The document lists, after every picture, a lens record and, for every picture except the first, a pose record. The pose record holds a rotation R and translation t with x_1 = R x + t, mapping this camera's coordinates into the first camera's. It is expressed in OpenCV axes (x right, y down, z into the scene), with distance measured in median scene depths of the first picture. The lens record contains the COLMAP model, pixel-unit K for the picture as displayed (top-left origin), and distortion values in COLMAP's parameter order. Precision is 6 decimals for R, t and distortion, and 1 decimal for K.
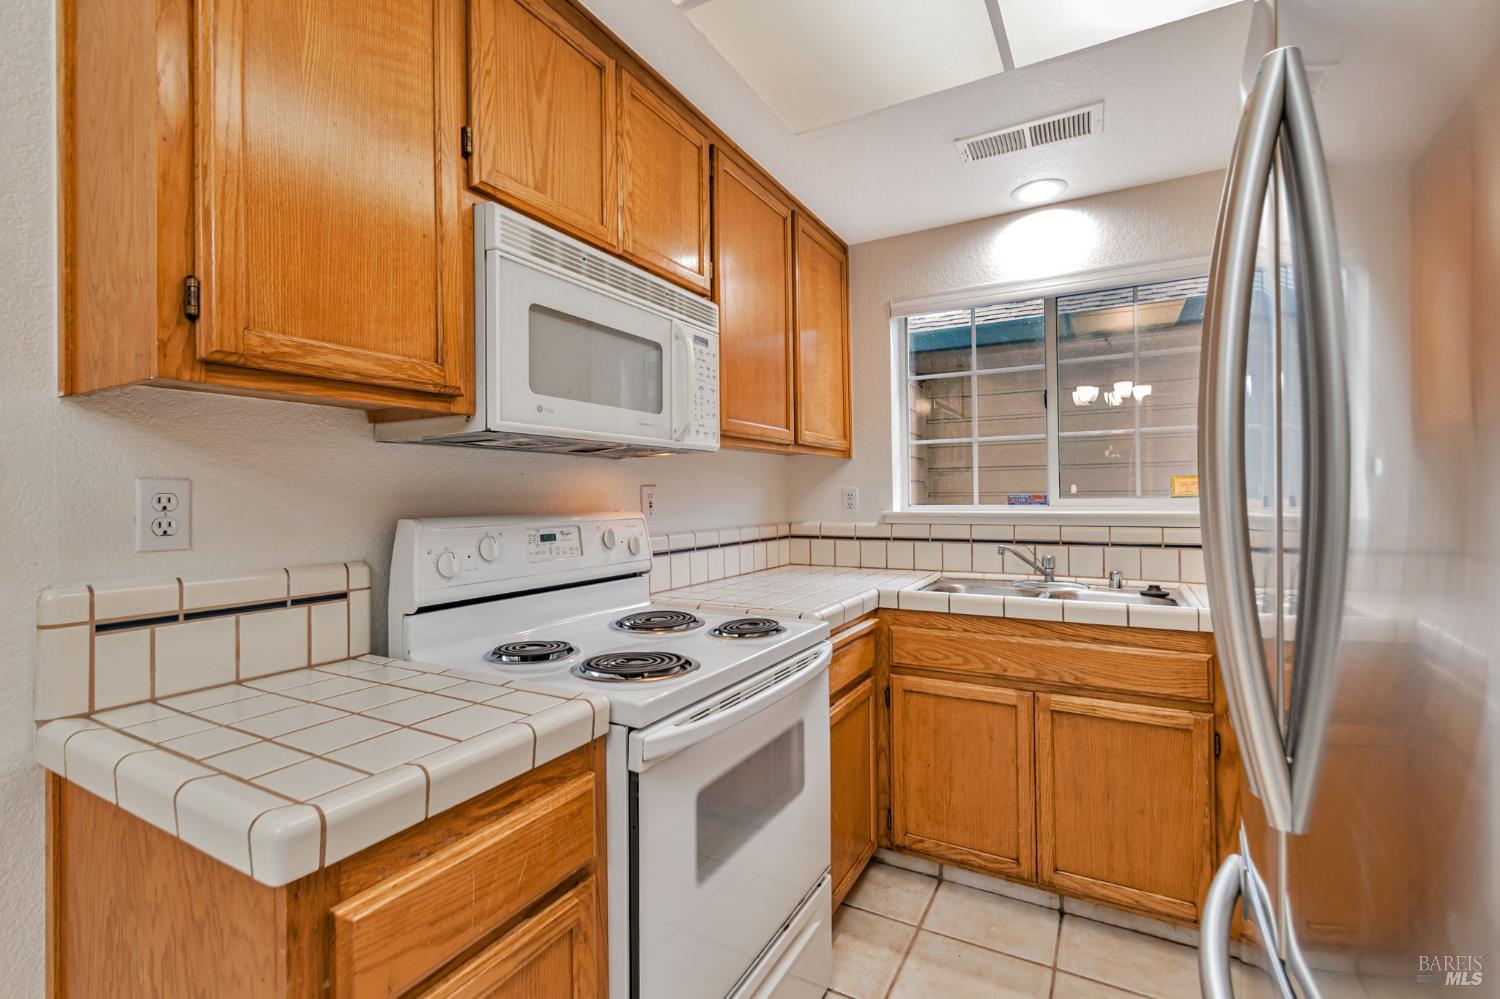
lens RADIAL K [[667.4, 0, 737.5], [0, 667.4, 487.0], [0, 0, 1]] dist [0.004391, -0.001564]
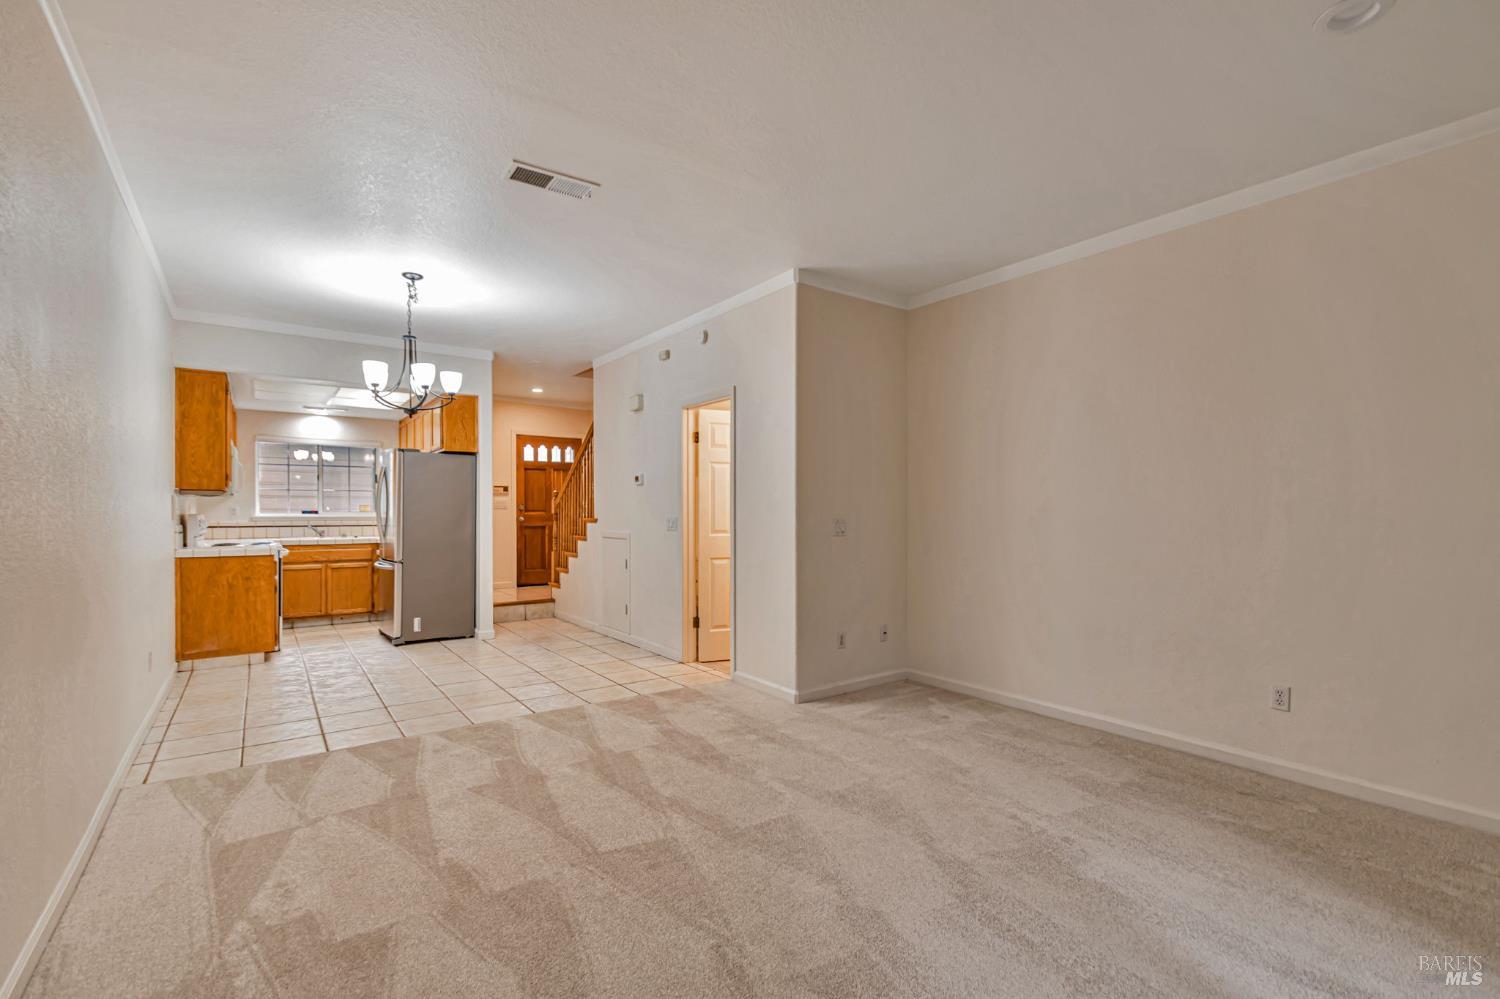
lens RADIAL K [[667.4, 0, 743.7], [0, 667.4, 509.5], [0, 0, 1]] dist [0.004391, -0.001564]
pose [[0.406895, 0.008801, 0.913433, -1.651675], [-0.021808, 0.999762, 0.000081, -0.036539], [-0.913215, -0.019953, 0.406990, -2.154660]]
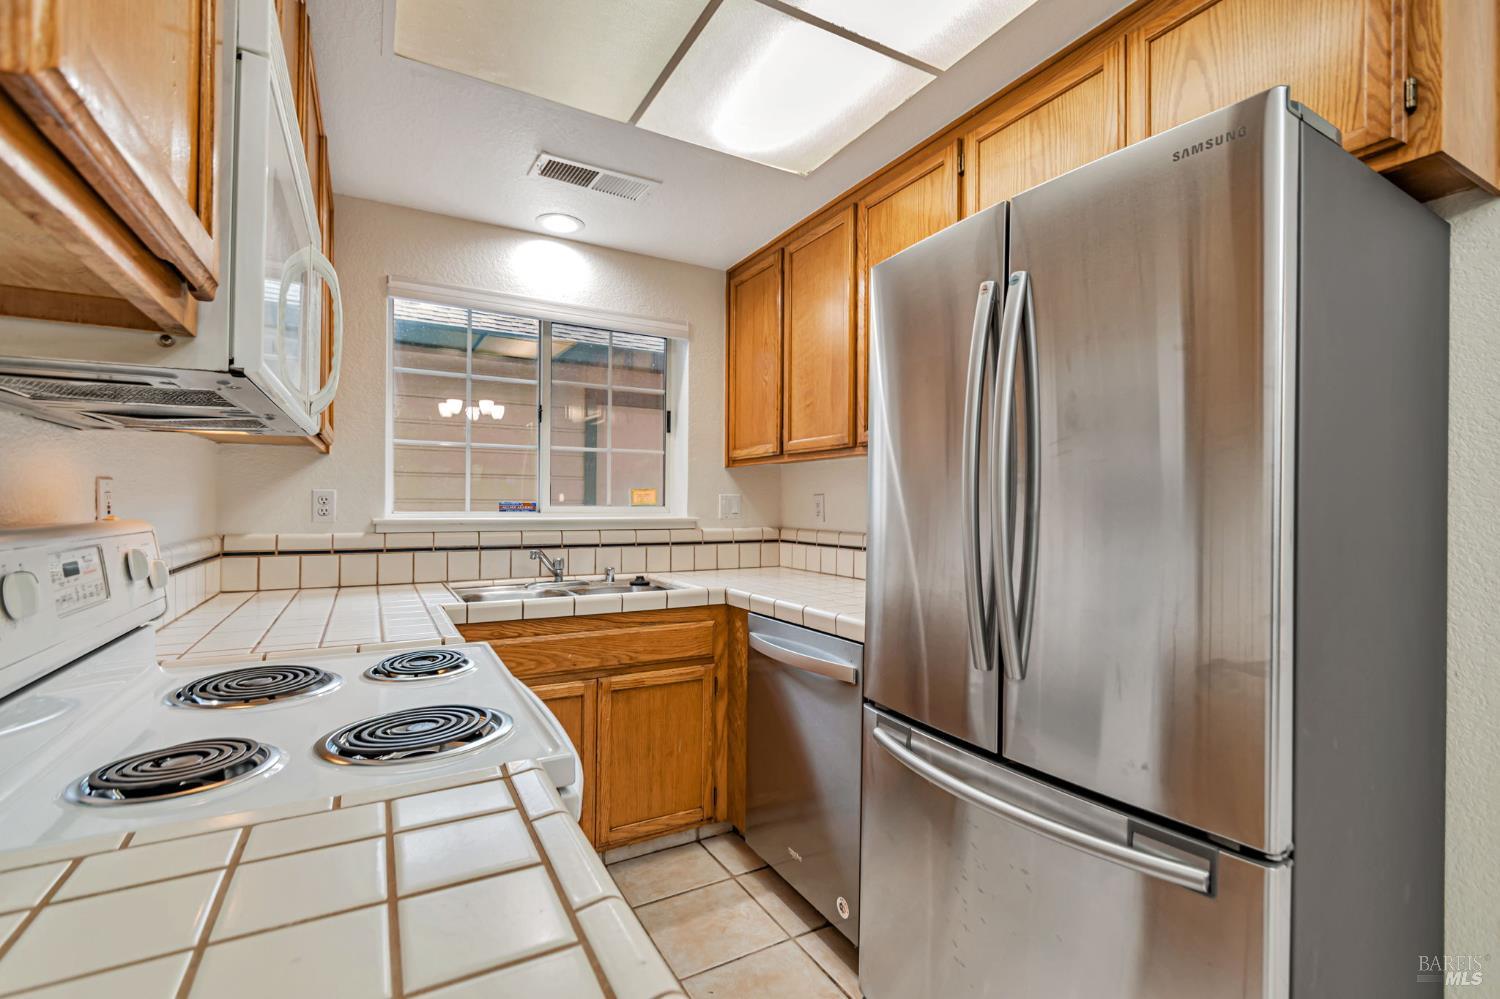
lens RADIAL K [[667.4, 0, 738.7], [0, 667.4, 500.5], [0, 0, 1]] dist [0.004391, -0.001564]
pose [[0.517925, 0.018165, 0.855233, -0.331461], [-0.026179, 0.999643, -0.005379, 0.006387], [-0.855025, -0.019603, 0.518216, 0.185292]]
